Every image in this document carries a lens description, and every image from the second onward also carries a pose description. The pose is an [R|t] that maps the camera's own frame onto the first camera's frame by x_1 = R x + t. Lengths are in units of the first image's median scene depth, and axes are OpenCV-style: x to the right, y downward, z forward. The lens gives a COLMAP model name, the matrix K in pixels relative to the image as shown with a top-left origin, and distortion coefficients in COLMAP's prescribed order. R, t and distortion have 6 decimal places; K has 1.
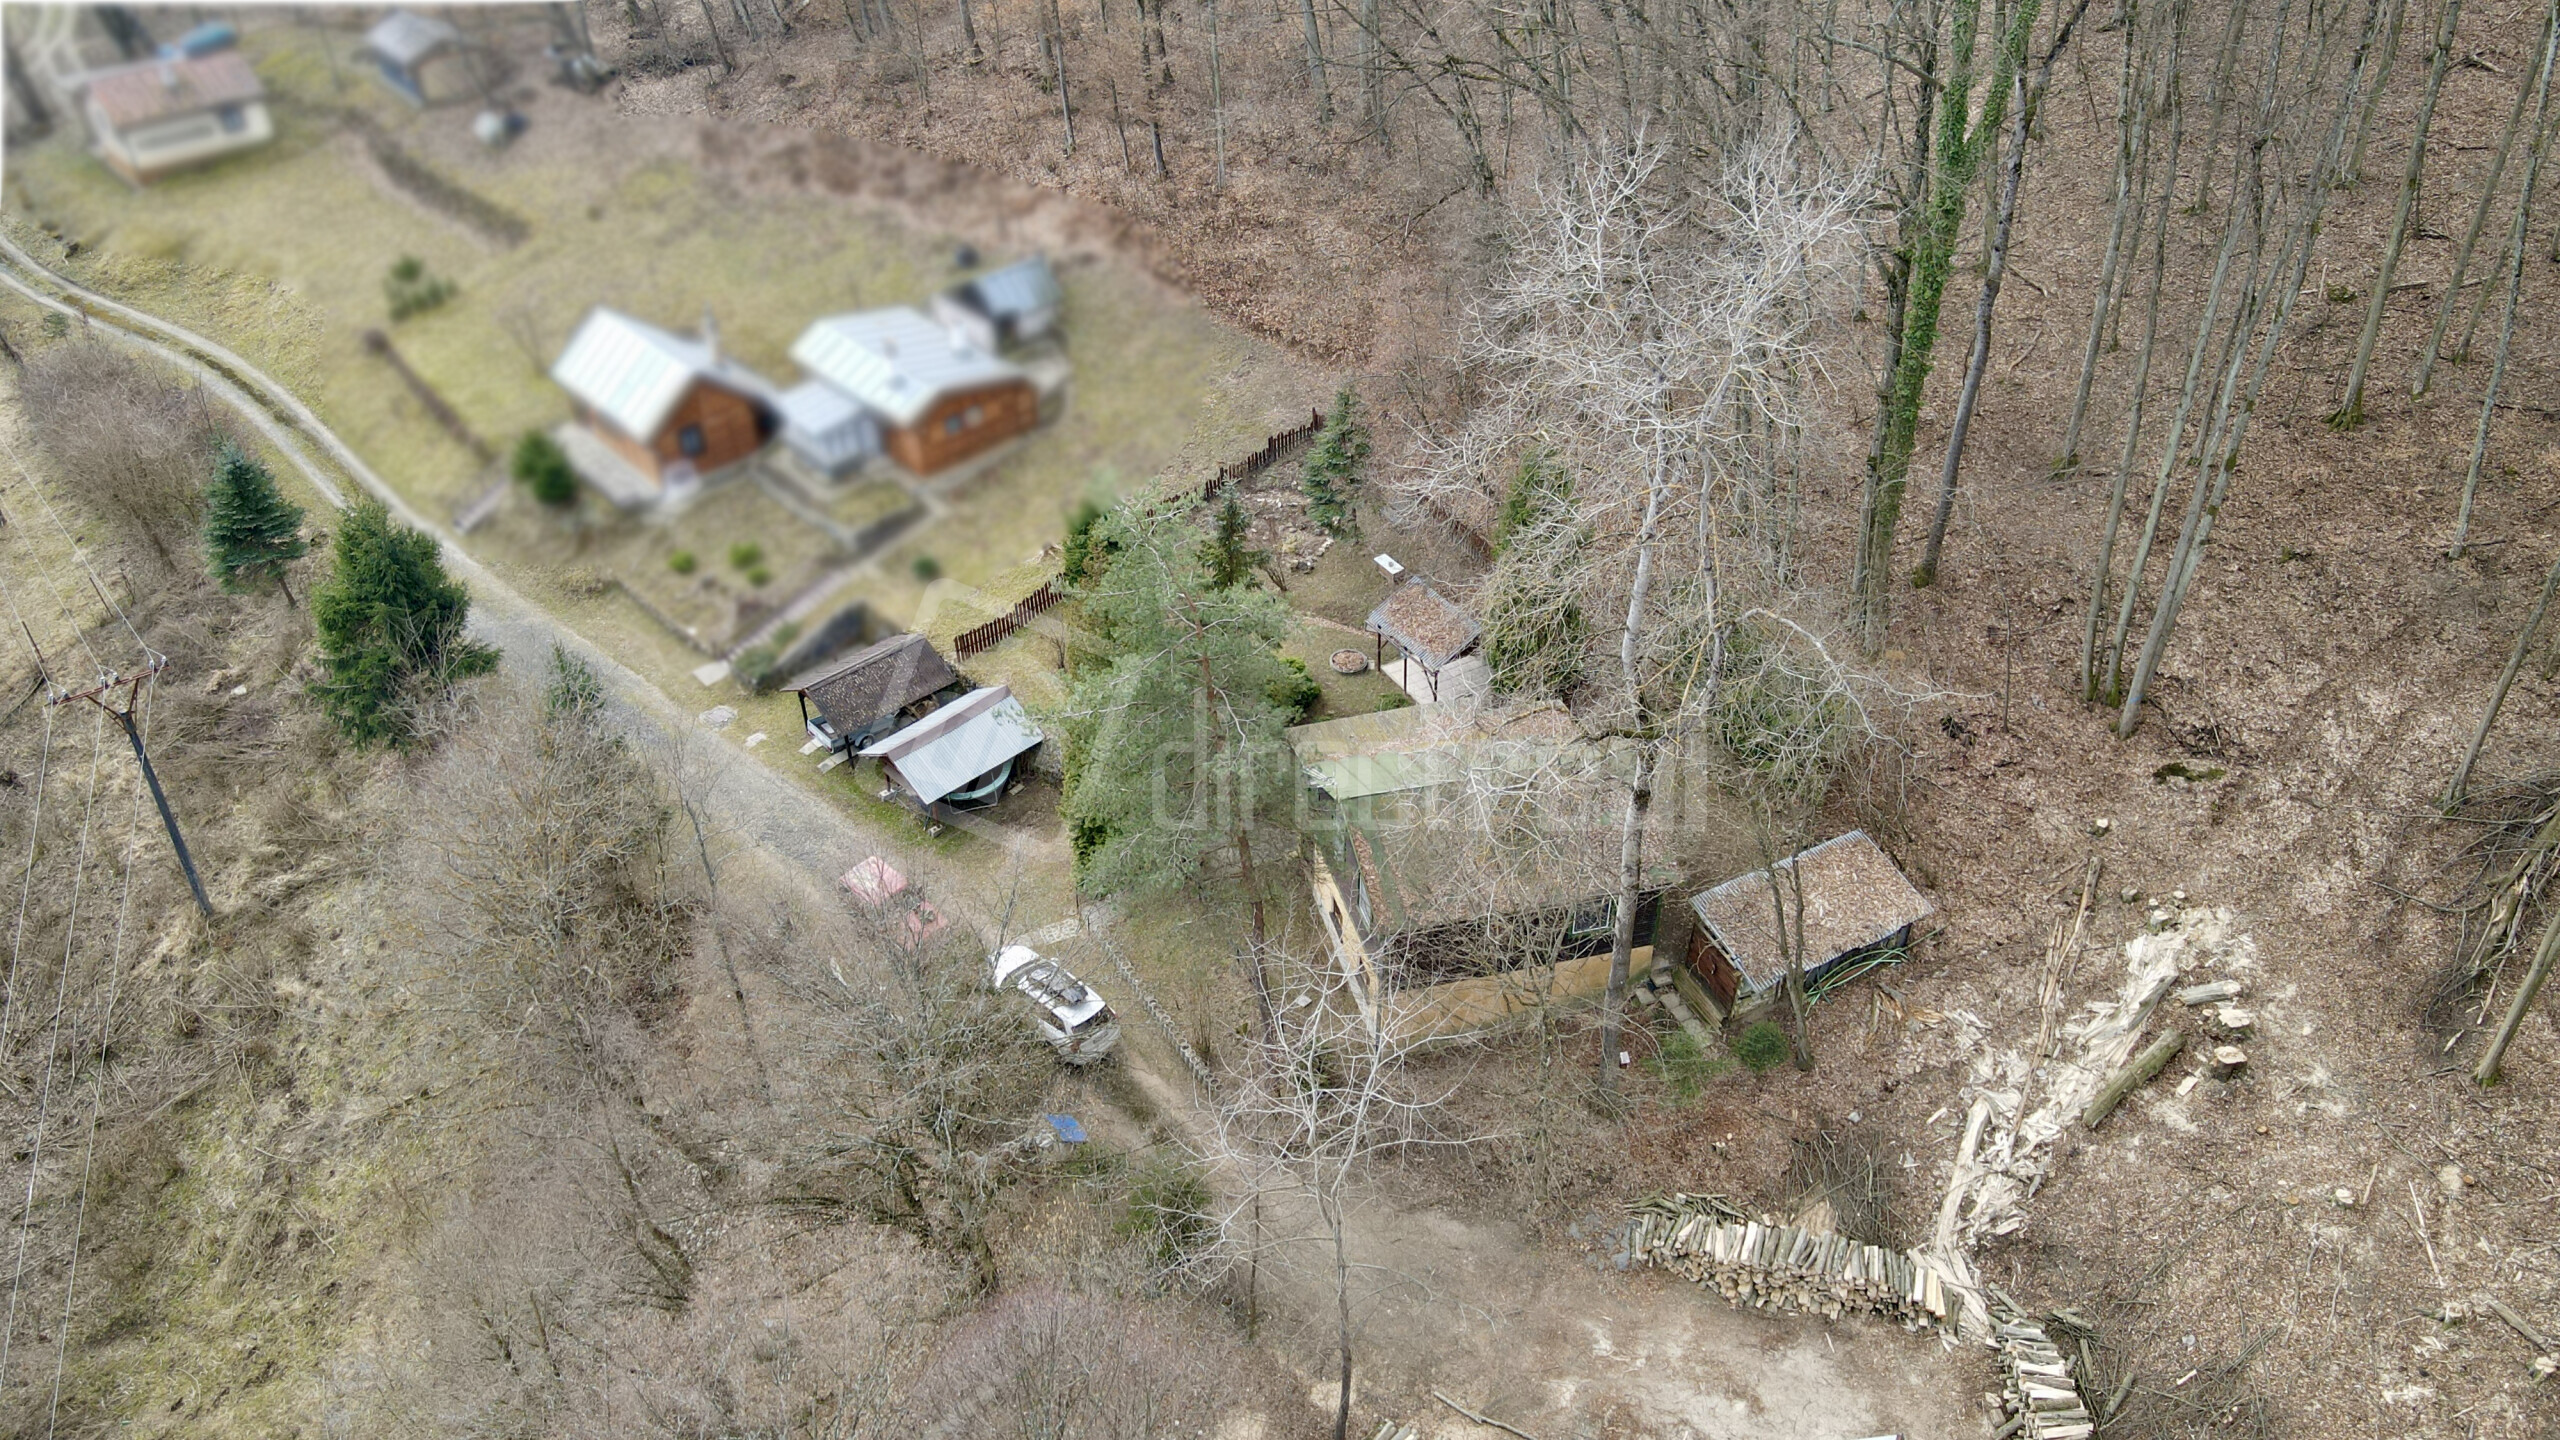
lens RADIAL K [[1882.6, 0, 1289.3], [0, 1882.6, 710.1], [0, 0, 1]] dist [0.004750, 0.005203]
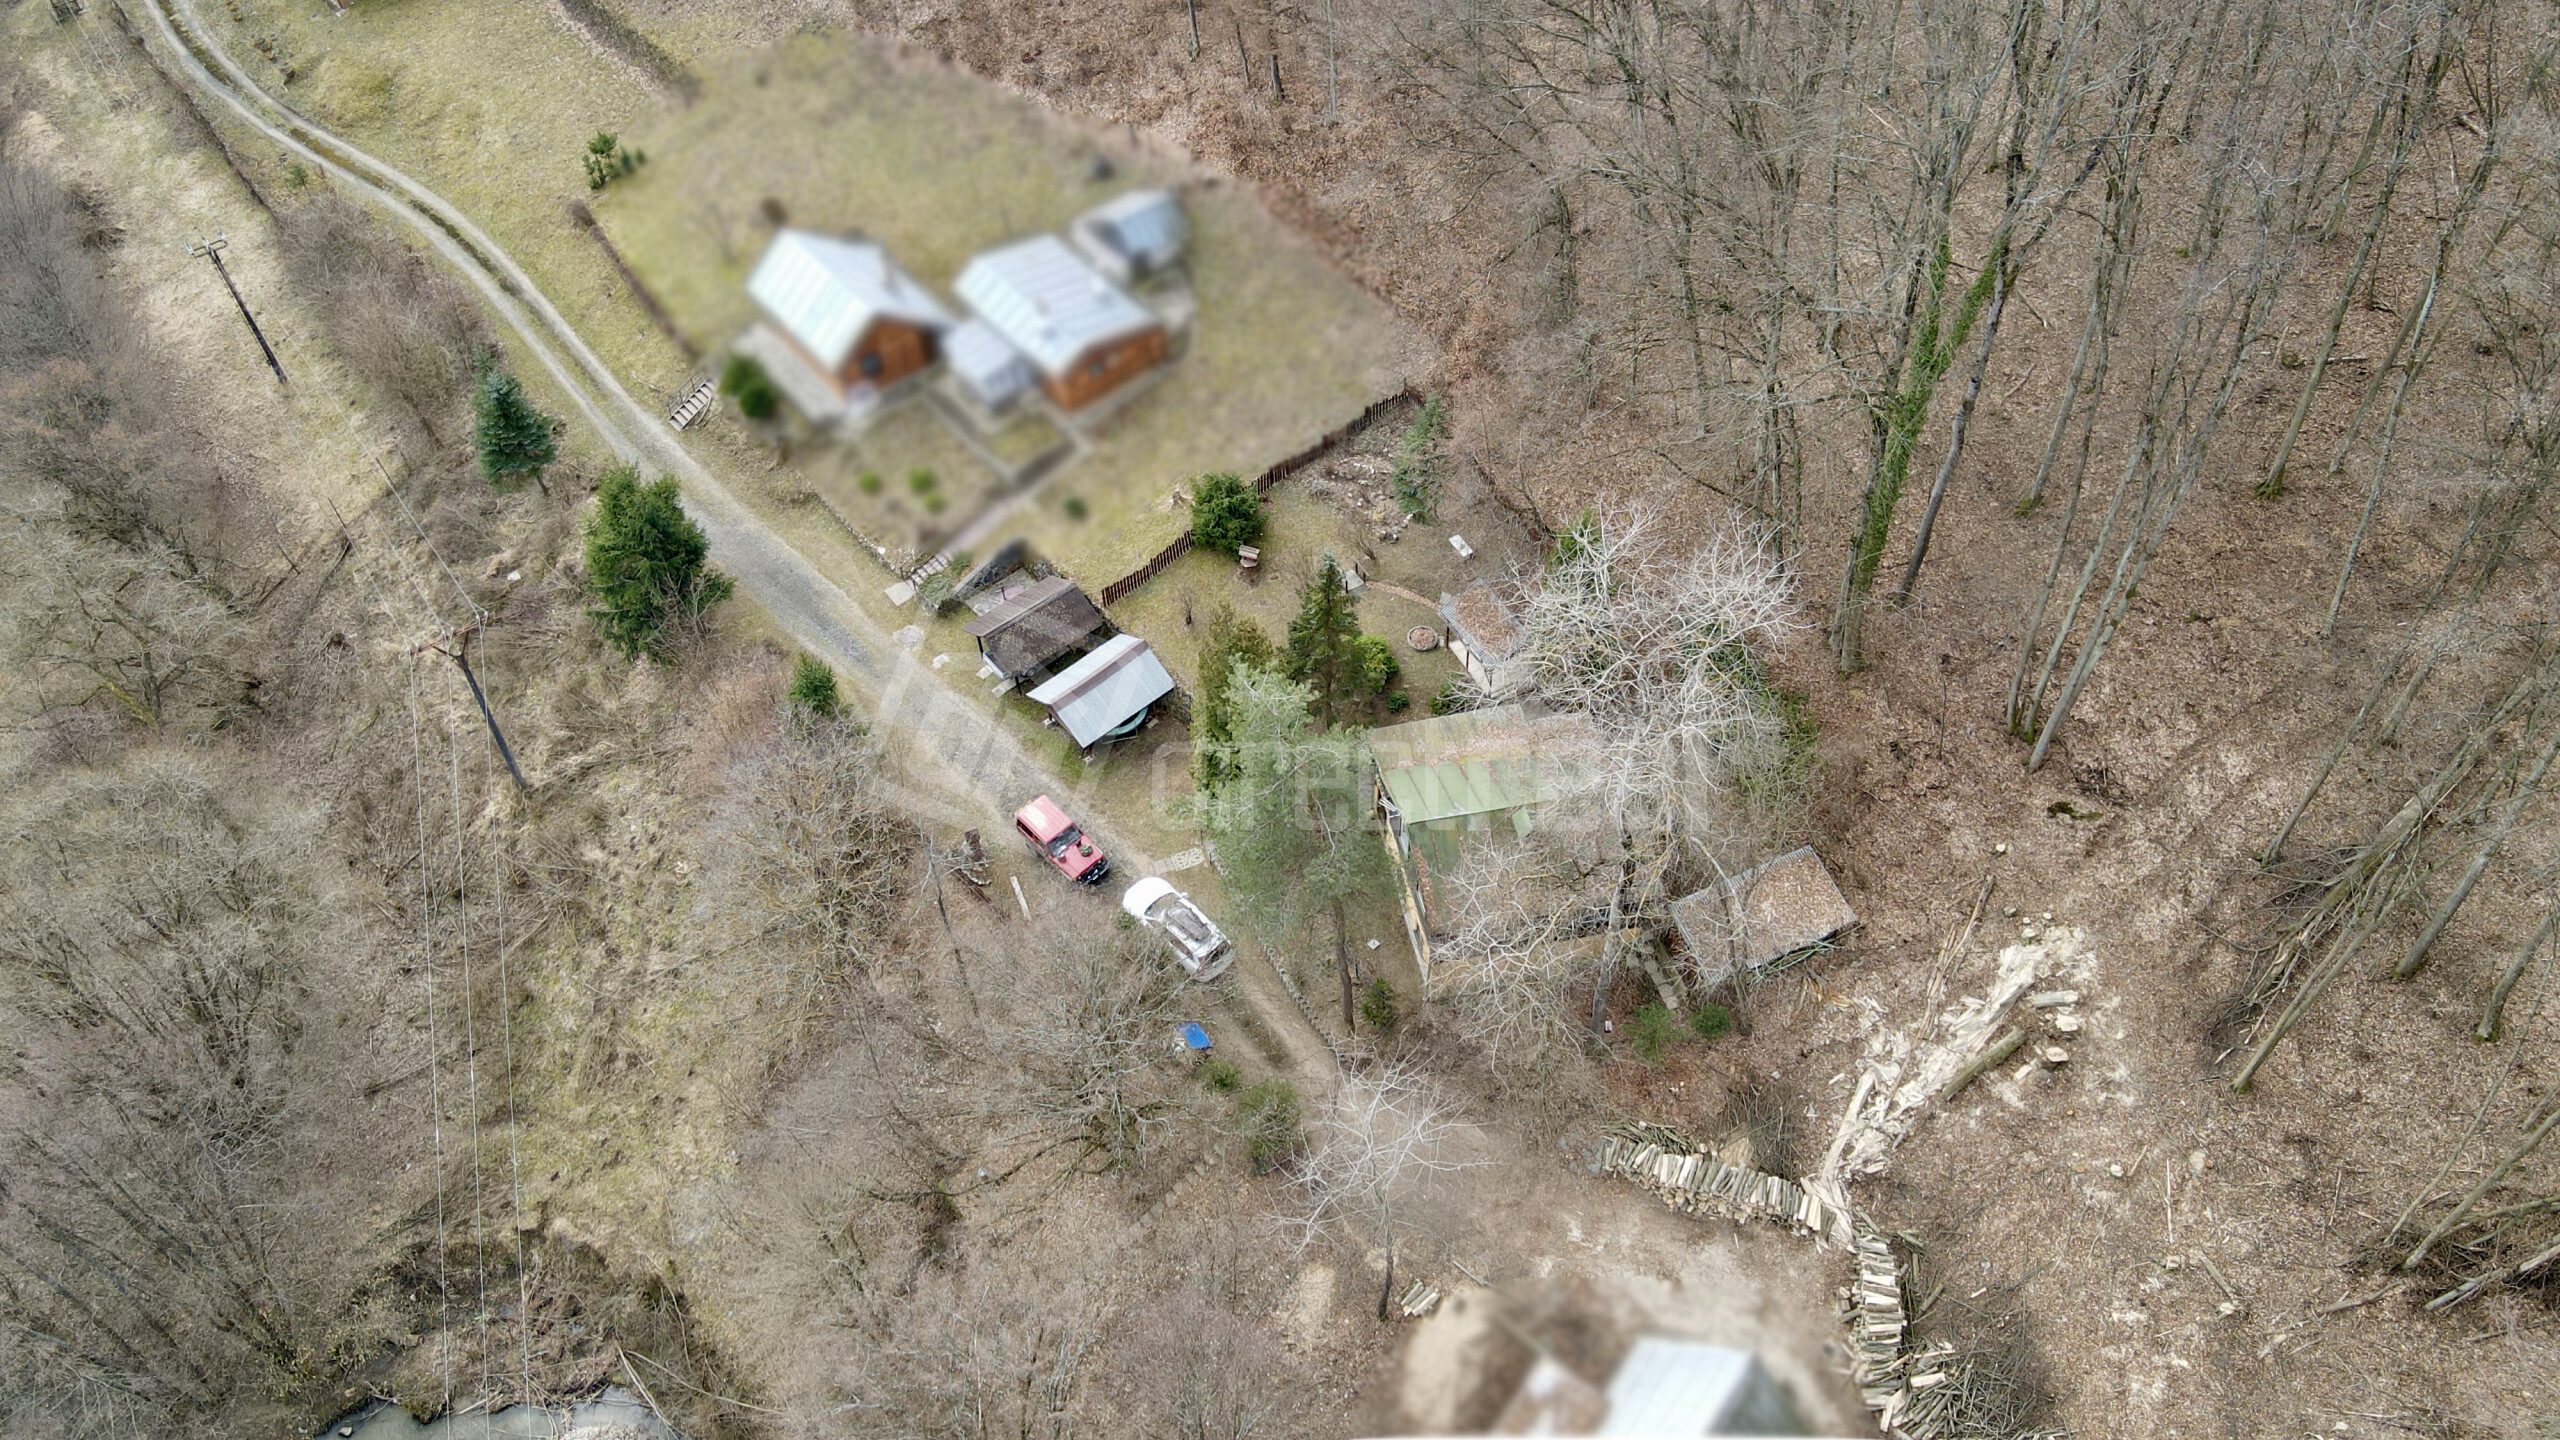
lens RADIAL K [[1890.8, 0, 1285.4], [0, 1890.8, 704.4], [0, 0, 1]] dist [-0.011238, 0.032550]
pose [[0.998276, 0.038054, -0.044686, -0.001240], [-0.026400, 0.971099, 0.237212, -0.276480], [0.052421, -0.235624, 0.970429, -0.212917]]
